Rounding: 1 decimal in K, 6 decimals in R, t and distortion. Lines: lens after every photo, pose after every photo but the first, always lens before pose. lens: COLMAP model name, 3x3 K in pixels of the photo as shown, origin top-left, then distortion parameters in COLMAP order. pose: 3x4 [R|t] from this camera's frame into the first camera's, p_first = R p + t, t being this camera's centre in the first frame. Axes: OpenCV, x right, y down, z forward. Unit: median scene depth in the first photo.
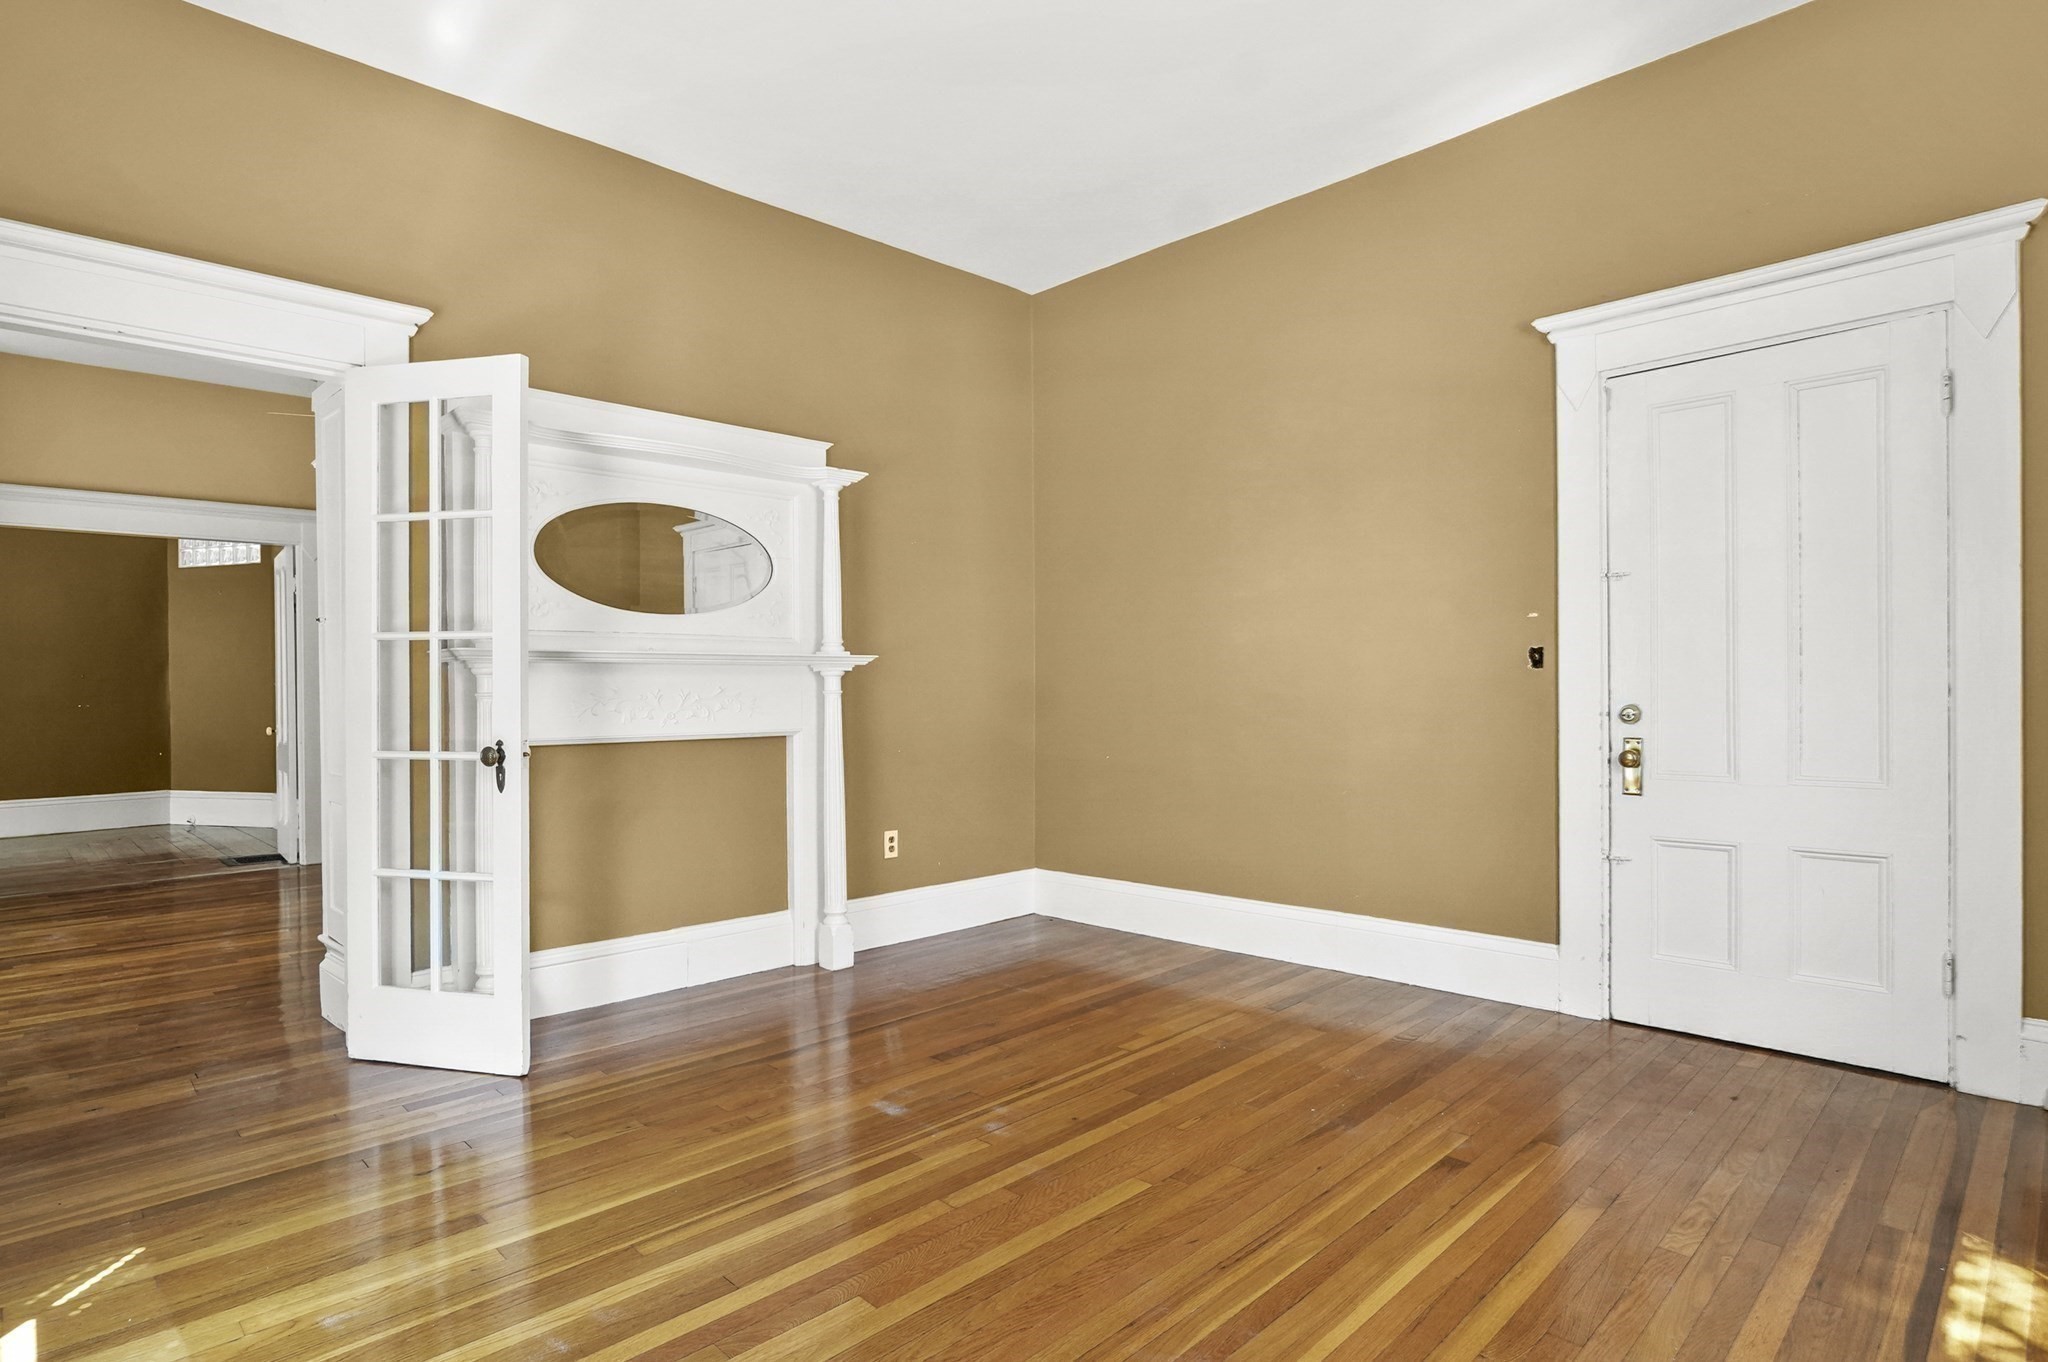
lens RADIAL K [[1058.1, 0, 990.2], [0, 1058.1, 679.6], [0, 0, 1]] dist [-0.022756, -0.000470]
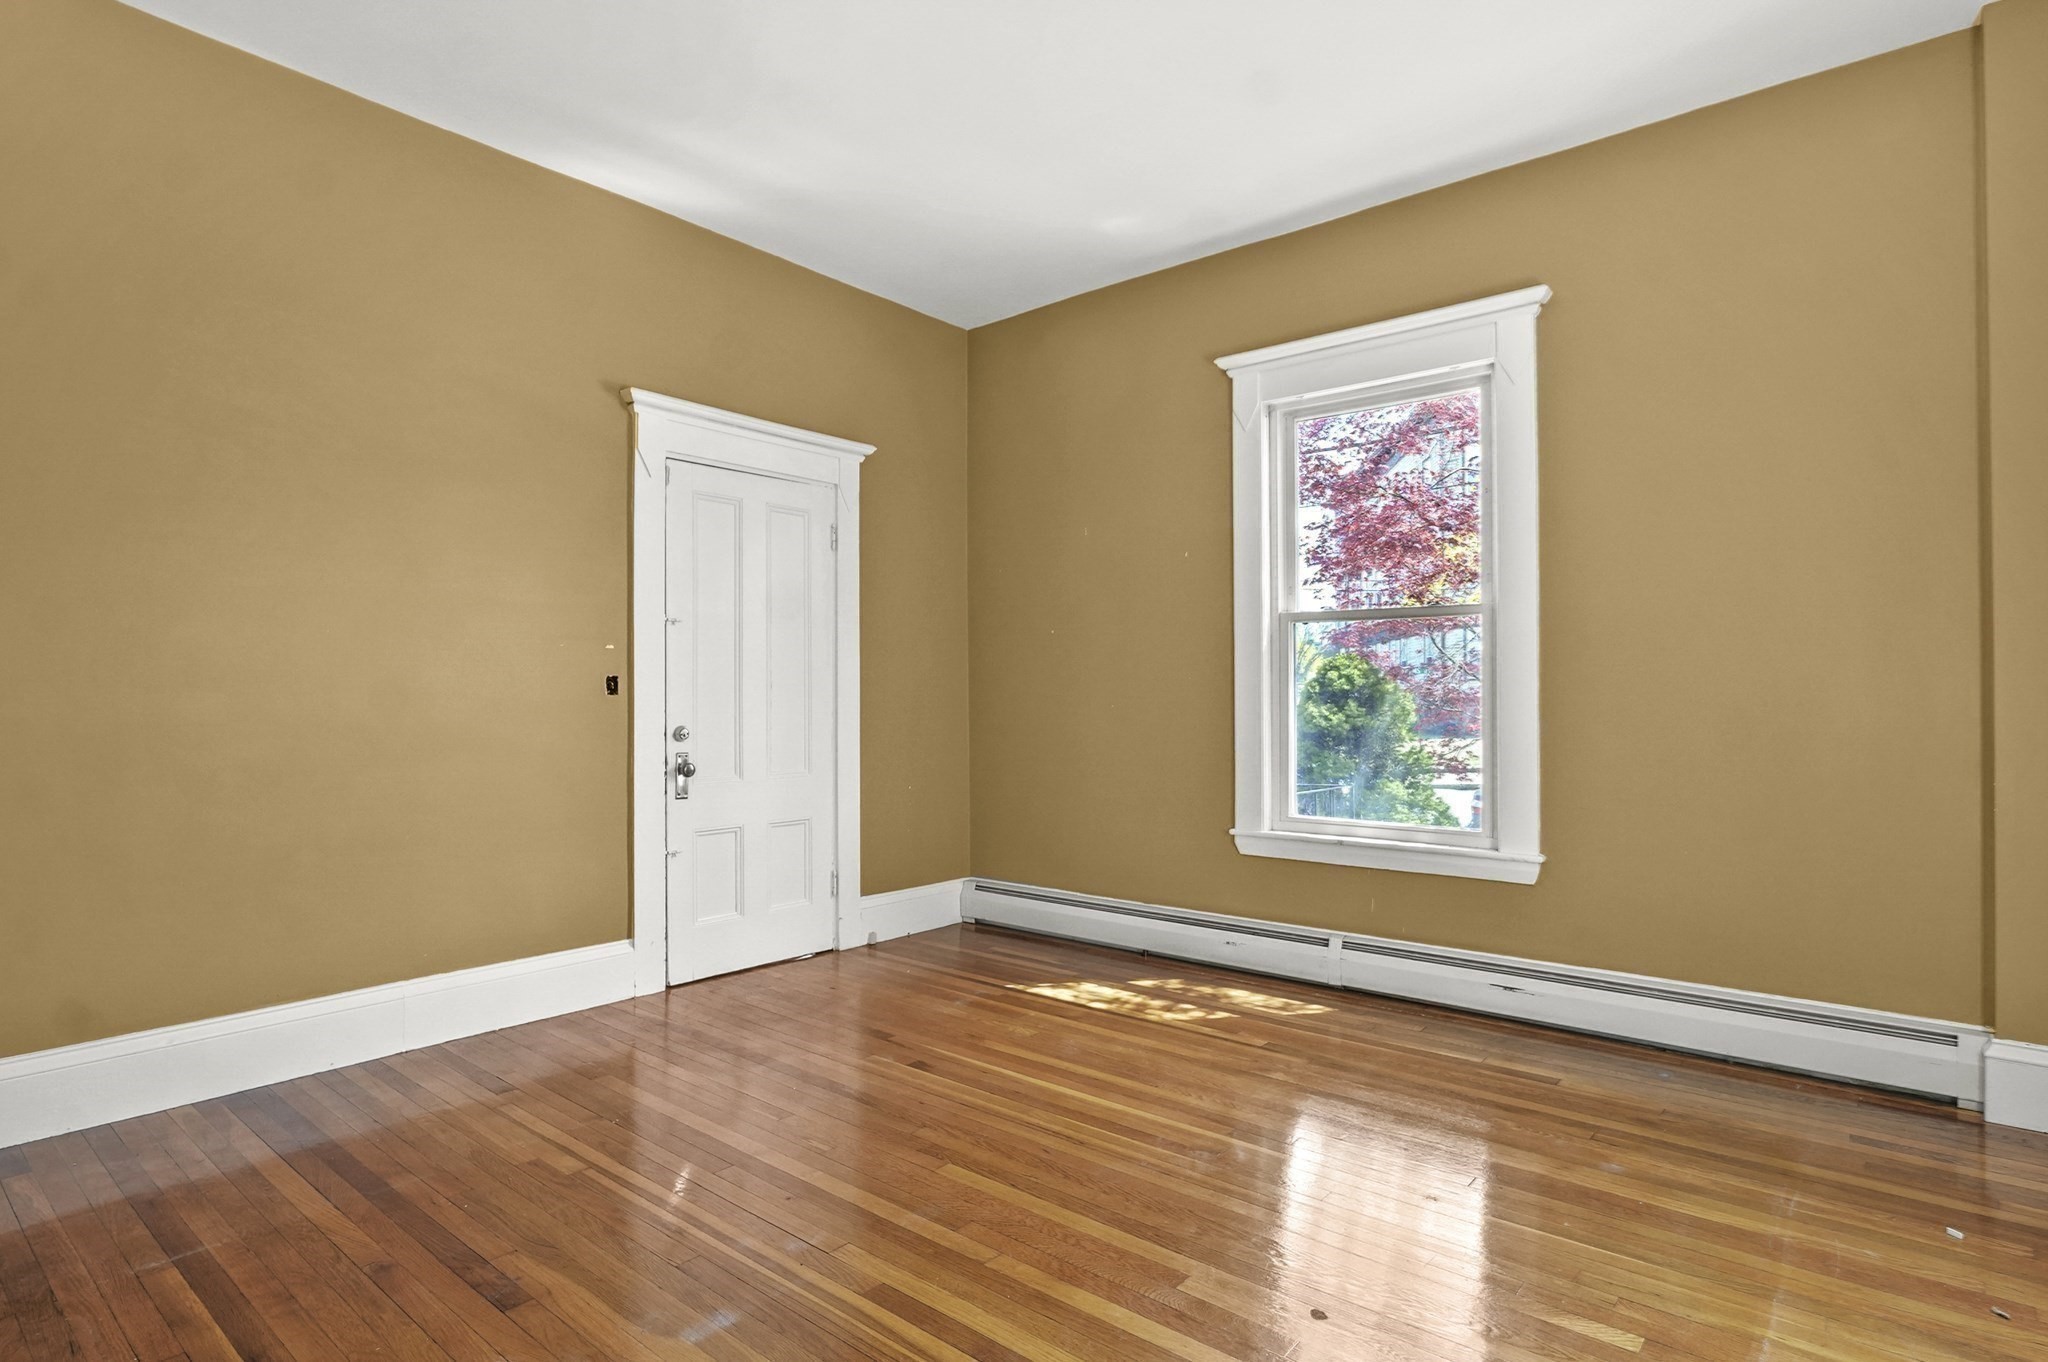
lens RADIAL K [[1063.2, 0, 1022.0], [0, 1063.2, 661.2], [0, 0, 1]] dist [-0.031656, 0.015367]
pose [[-0.109953, 0.047137, 0.992818, -0.689906], [-0.006538, 0.998819, -0.048146, 0.004835], [-0.993915, -0.011784, -0.109515, 0.741037]]
